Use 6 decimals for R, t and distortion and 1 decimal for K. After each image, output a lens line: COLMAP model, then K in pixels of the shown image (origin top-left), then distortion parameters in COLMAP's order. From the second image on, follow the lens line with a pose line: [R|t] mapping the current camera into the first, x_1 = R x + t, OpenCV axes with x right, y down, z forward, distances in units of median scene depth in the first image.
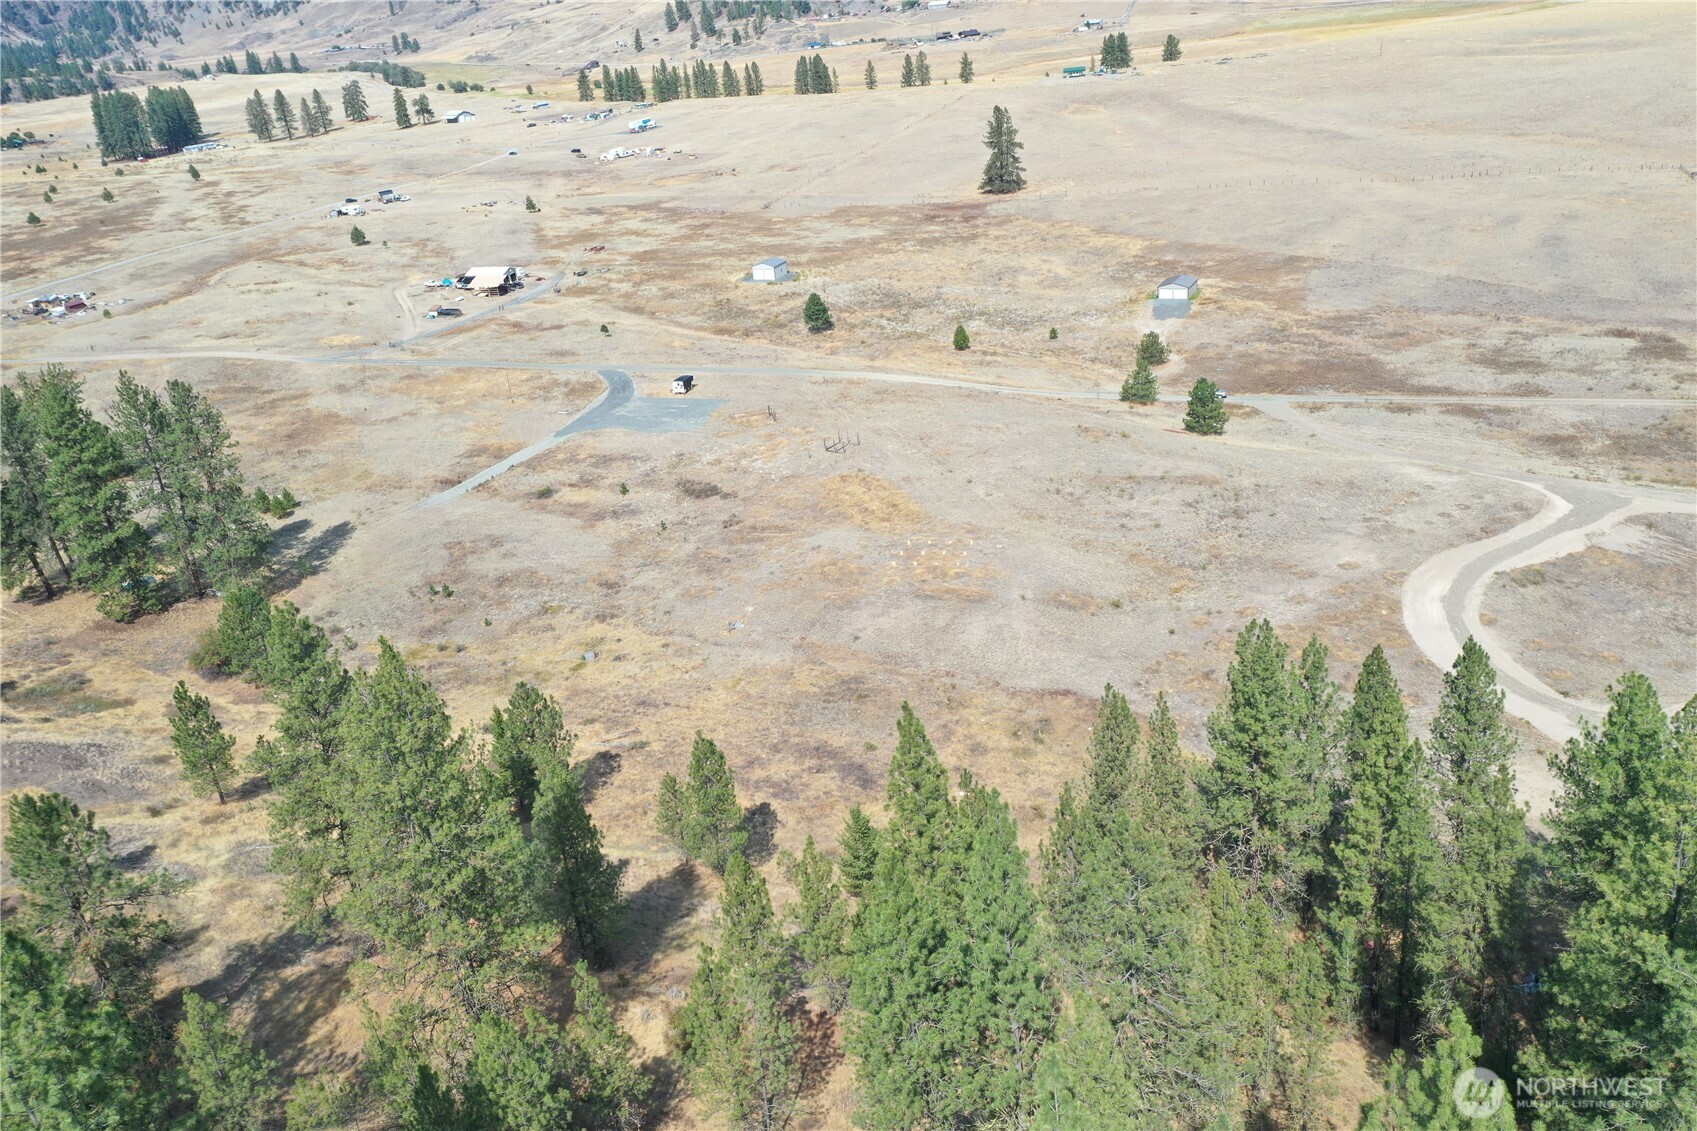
lens RADIAL K [[1347.1, 0, 845.1], [0, 1347.1, 553.5], [0, 0, 1]] dist [0.016695, 0.000101]
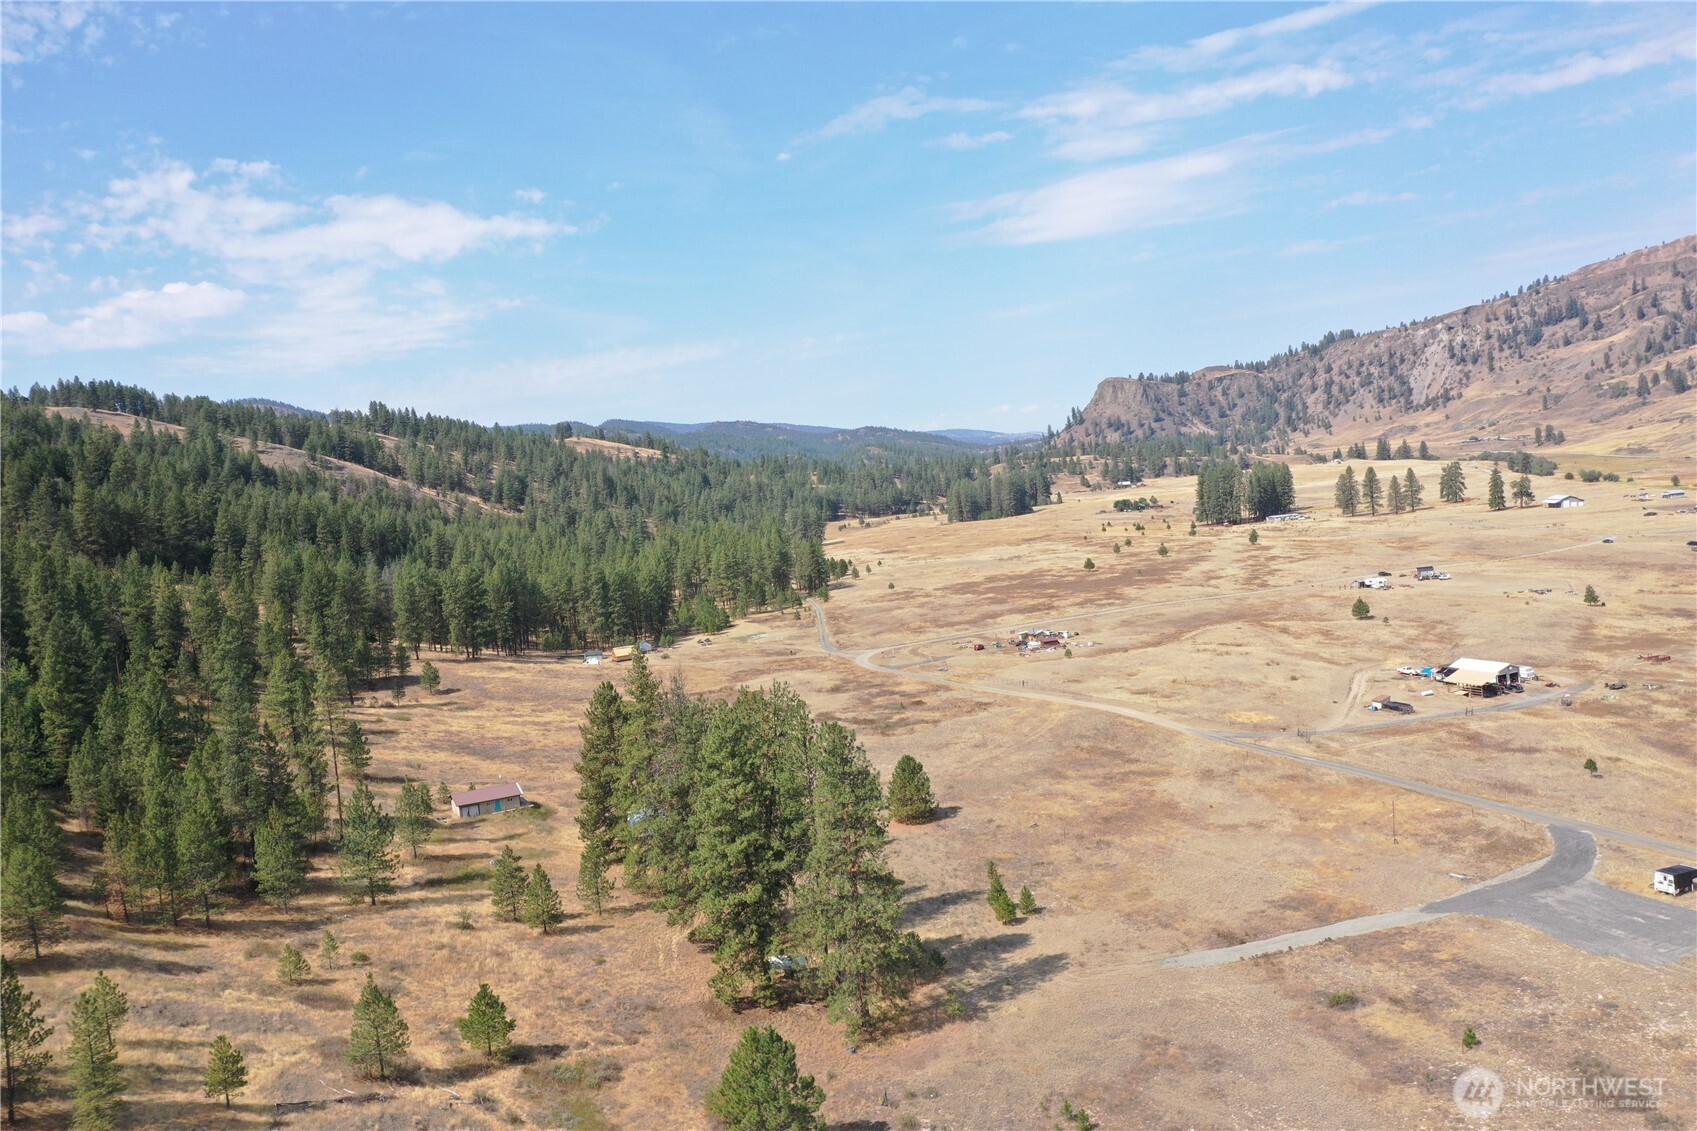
lens RADIAL K [[1347.1, 0, 844.5], [0, 1347.1, 562.0], [0, 0, 1]] dist [0.016695, 0.000101]
pose [[0.704161, 0.086144, -0.704795, 0.021636], [-0.272142, 0.949554, -0.155837, -0.042579], [0.655817, 0.301539, 0.692082, 0.193564]]
